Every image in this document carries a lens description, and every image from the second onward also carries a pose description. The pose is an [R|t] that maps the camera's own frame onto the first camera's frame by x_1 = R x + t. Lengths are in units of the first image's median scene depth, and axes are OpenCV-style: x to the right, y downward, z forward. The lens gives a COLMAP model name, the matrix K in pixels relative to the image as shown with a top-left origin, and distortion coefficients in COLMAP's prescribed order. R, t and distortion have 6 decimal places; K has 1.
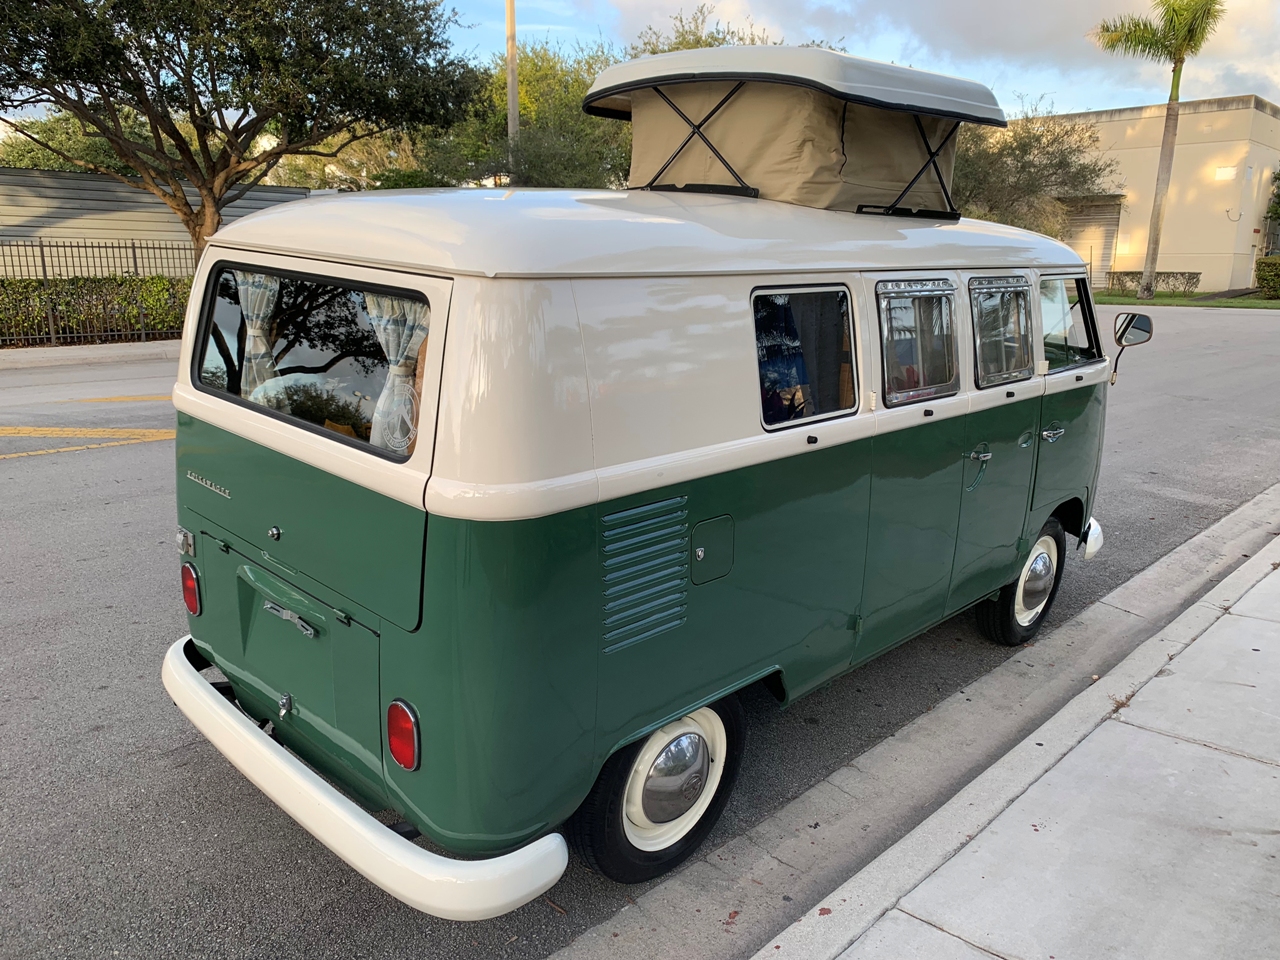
lens RADIAL K [[955.8, 0, 640.0], [0, 955.8, 480.0], [0, 0, 1]] dist [0.001755, 0.004267]
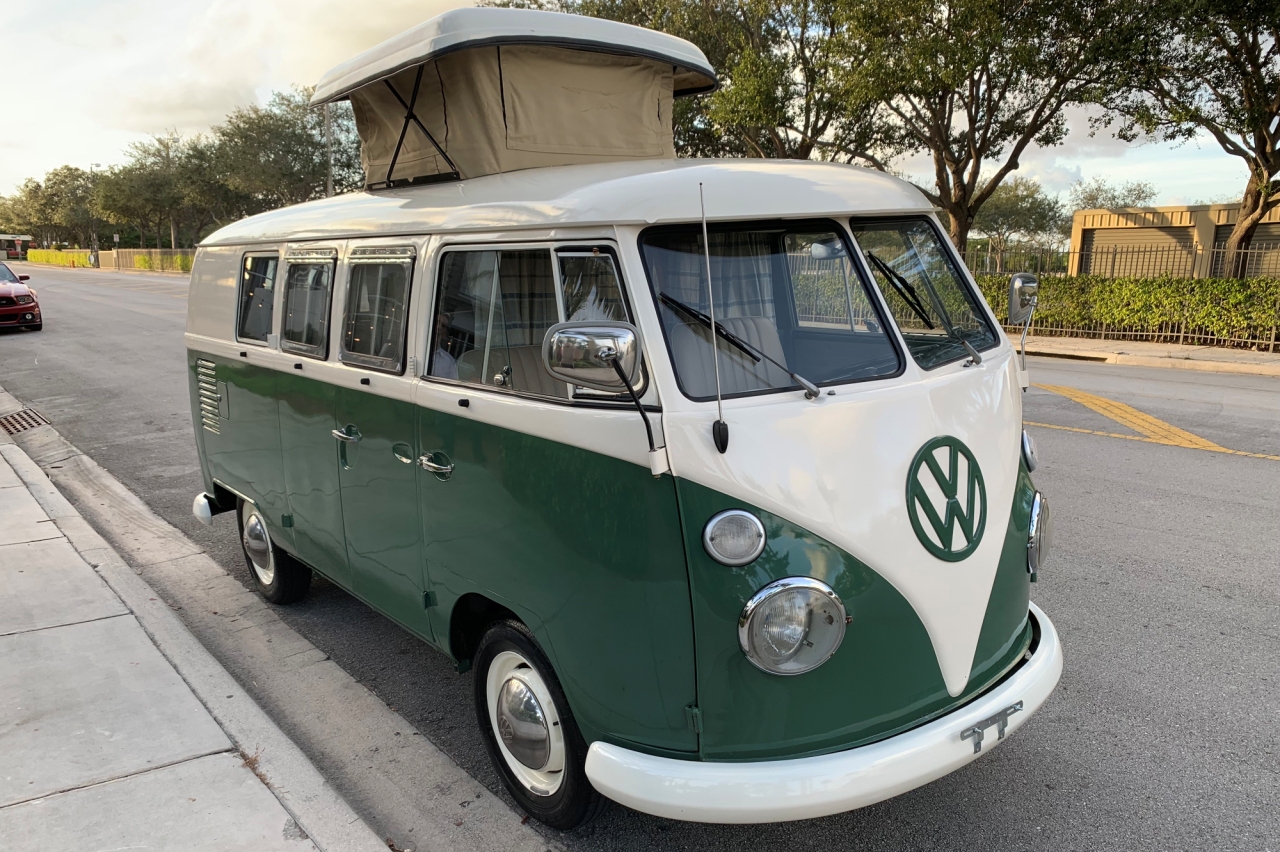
lens RADIAL K [[922.1, 0, 638.6], [0, 922.1, 455.3], [0, 0, 1]] dist [-0.020328, -0.001035]
pose [[-0.085882, 0.193921, -0.977251, 1.243645], [-0.238017, 0.948479, 0.209129, -0.270110], [0.967457, 0.250563, -0.035301, 1.341752]]
